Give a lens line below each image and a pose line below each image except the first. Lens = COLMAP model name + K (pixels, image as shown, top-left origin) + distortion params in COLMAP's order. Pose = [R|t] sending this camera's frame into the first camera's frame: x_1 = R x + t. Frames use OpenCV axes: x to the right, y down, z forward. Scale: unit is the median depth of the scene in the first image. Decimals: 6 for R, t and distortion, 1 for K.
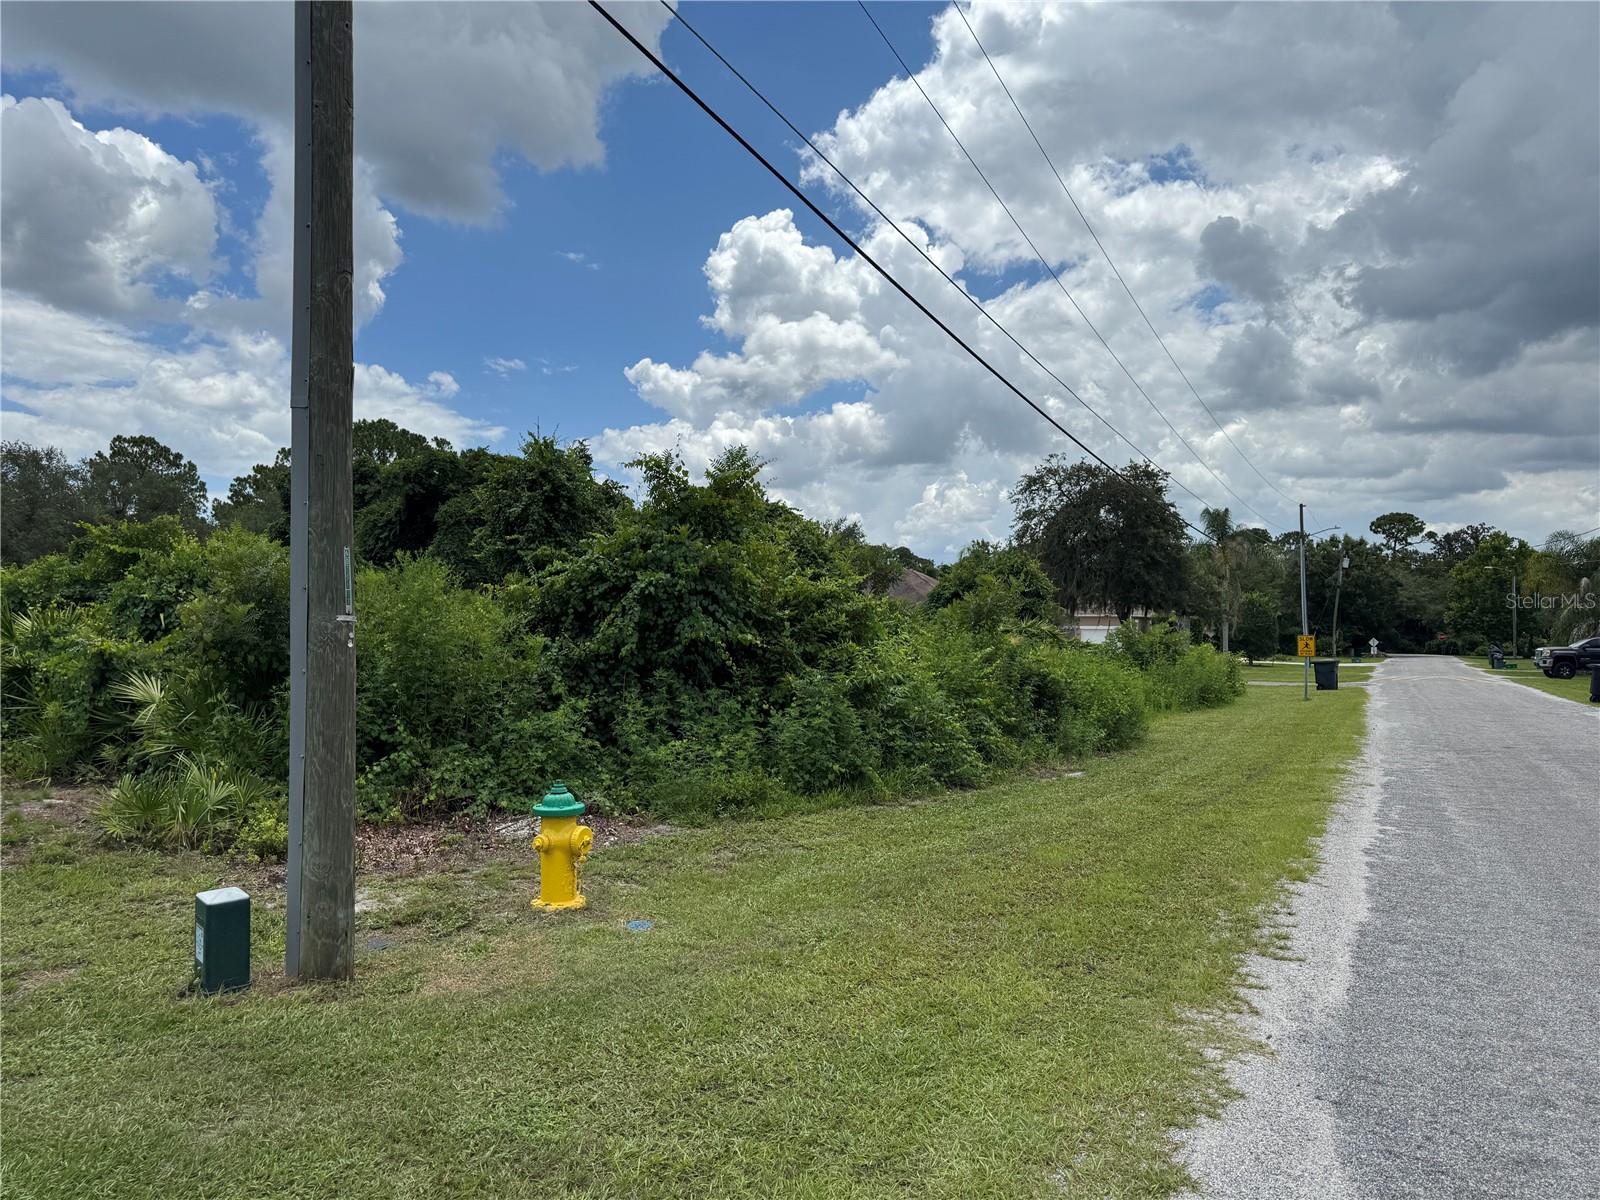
lens RADIAL K [[1165.4, 0, 778.3], [0, 1165.4, 597.8], [0, 0, 1]] dist [0.078953, -0.125371]
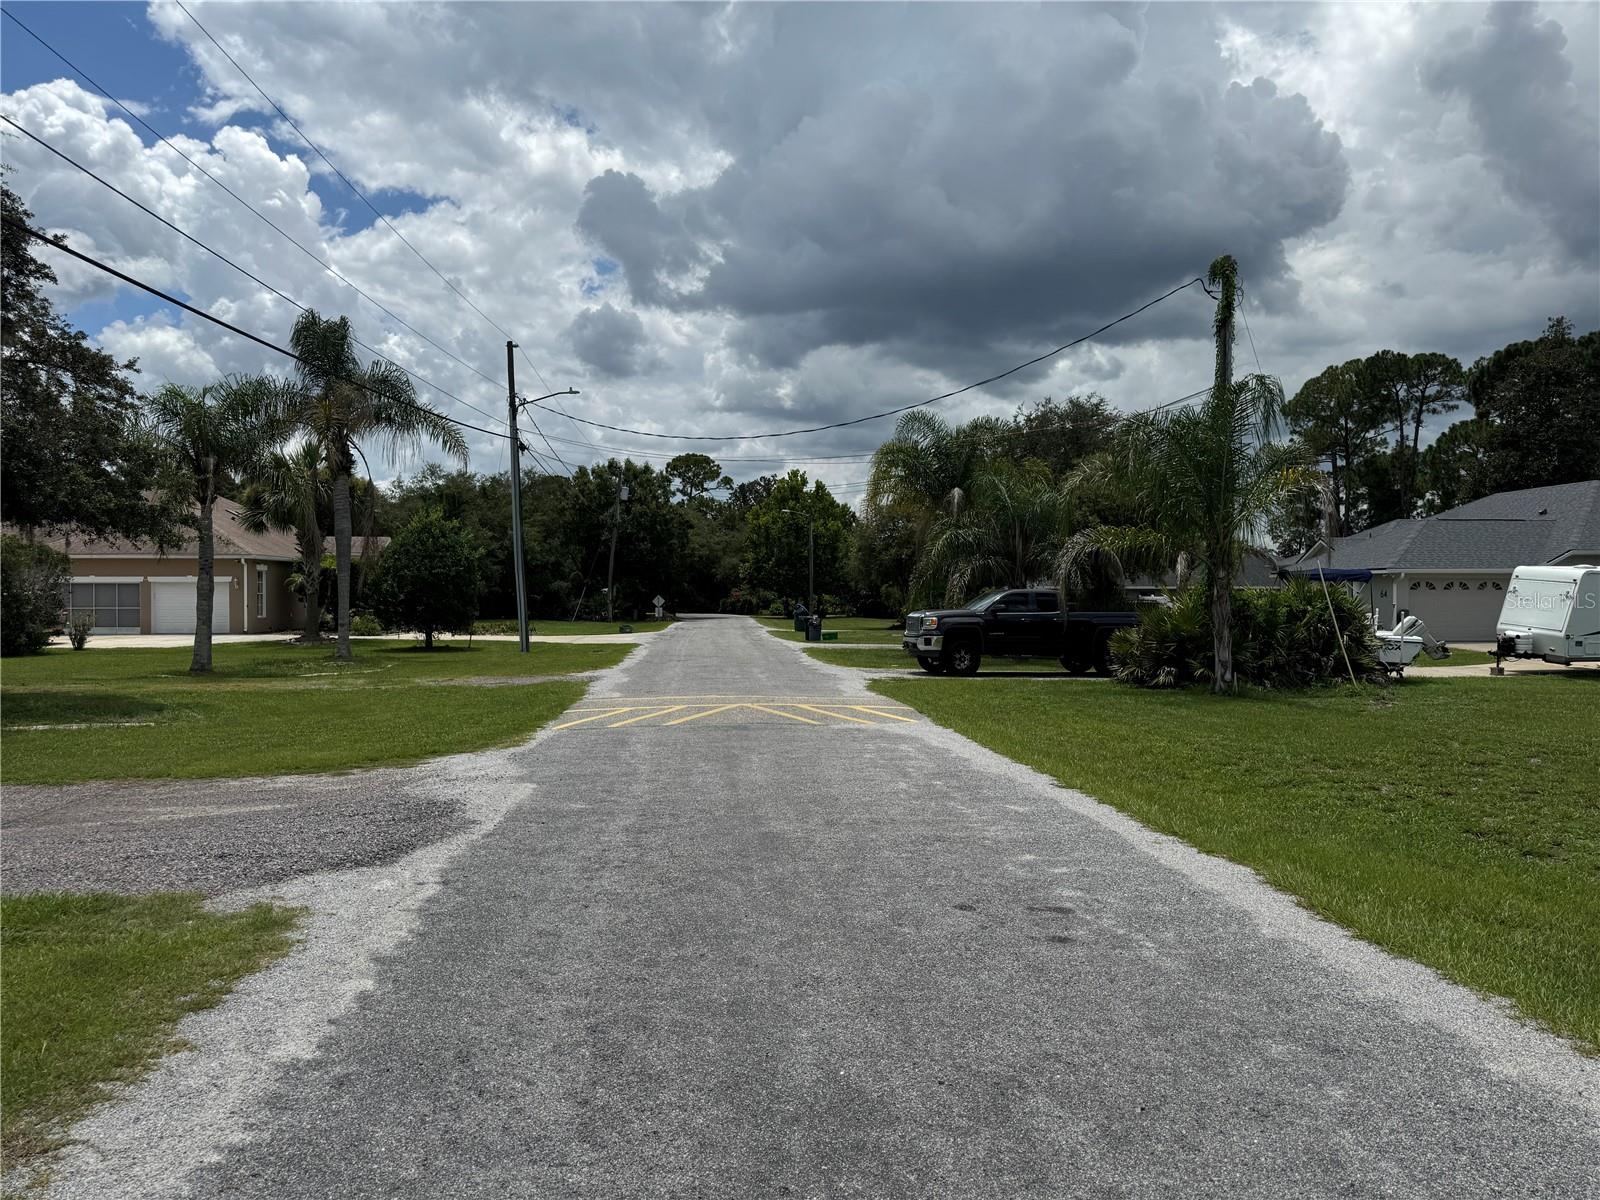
lens RADIAL K [[1165.4, 0, 778.3], [0, 1165.4, 597.8], [0, 0, 1]] dist [0.078953, -0.125371]
pose [[0.853131, -0.008789, 0.521622, 0.394064], [-0.008755, 0.999476, 0.031159, 0.025506], [-0.521622, -0.031149, 0.852608, 0.705466]]
